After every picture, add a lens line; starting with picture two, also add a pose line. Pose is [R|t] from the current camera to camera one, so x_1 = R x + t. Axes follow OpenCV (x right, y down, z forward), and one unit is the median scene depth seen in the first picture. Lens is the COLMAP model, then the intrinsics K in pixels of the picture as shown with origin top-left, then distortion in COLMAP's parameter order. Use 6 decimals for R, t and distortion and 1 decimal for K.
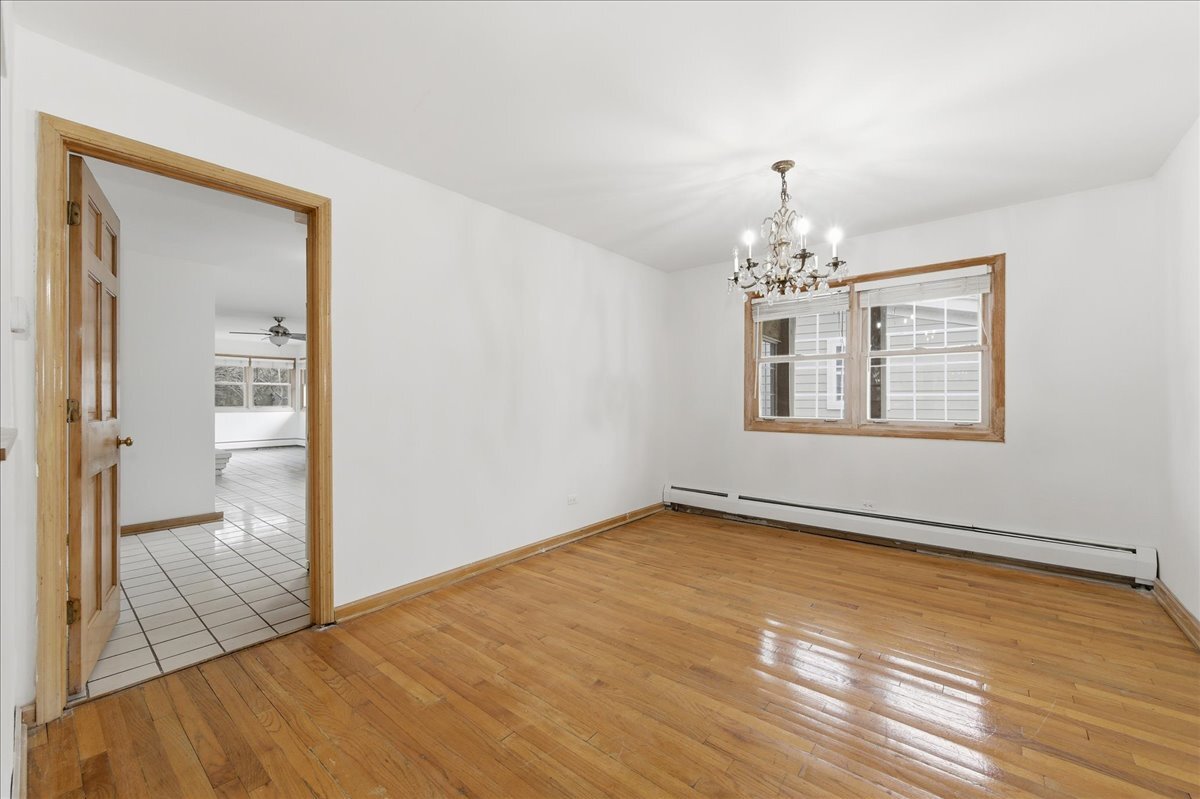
lens RADIAL K [[472.9, 0, 604.0], [0, 472.9, 398.1], [0, 0, 1]] dist [0.001568, -0.000787]
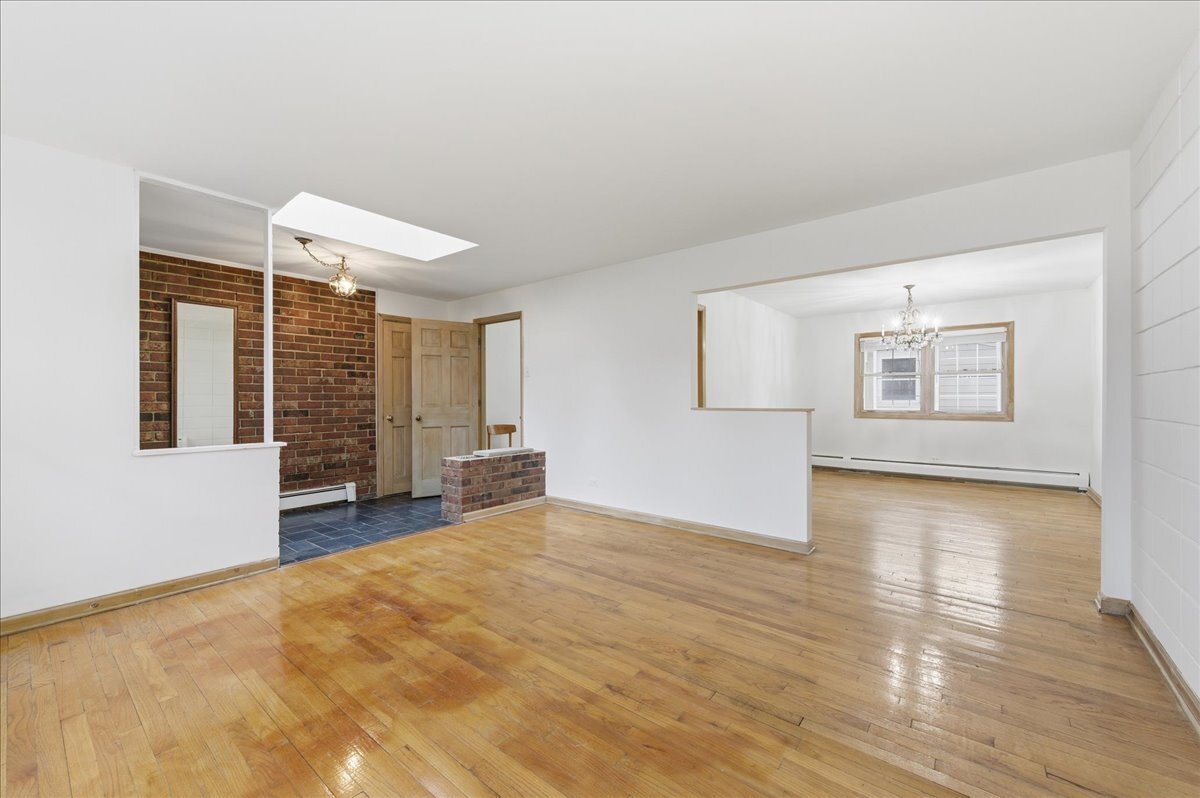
lens RADIAL K [[472.9, 0, 610.6], [0, 472.9, 397.2], [0, 0, 1]] dist [0.001568, -0.000787]
pose [[0.999969, 0.002491, 0.007534, -0.760562], [-0.002471, 0.999993, -0.002702, 0.005815], [-0.007541, 0.002683, 0.999968, -0.858418]]
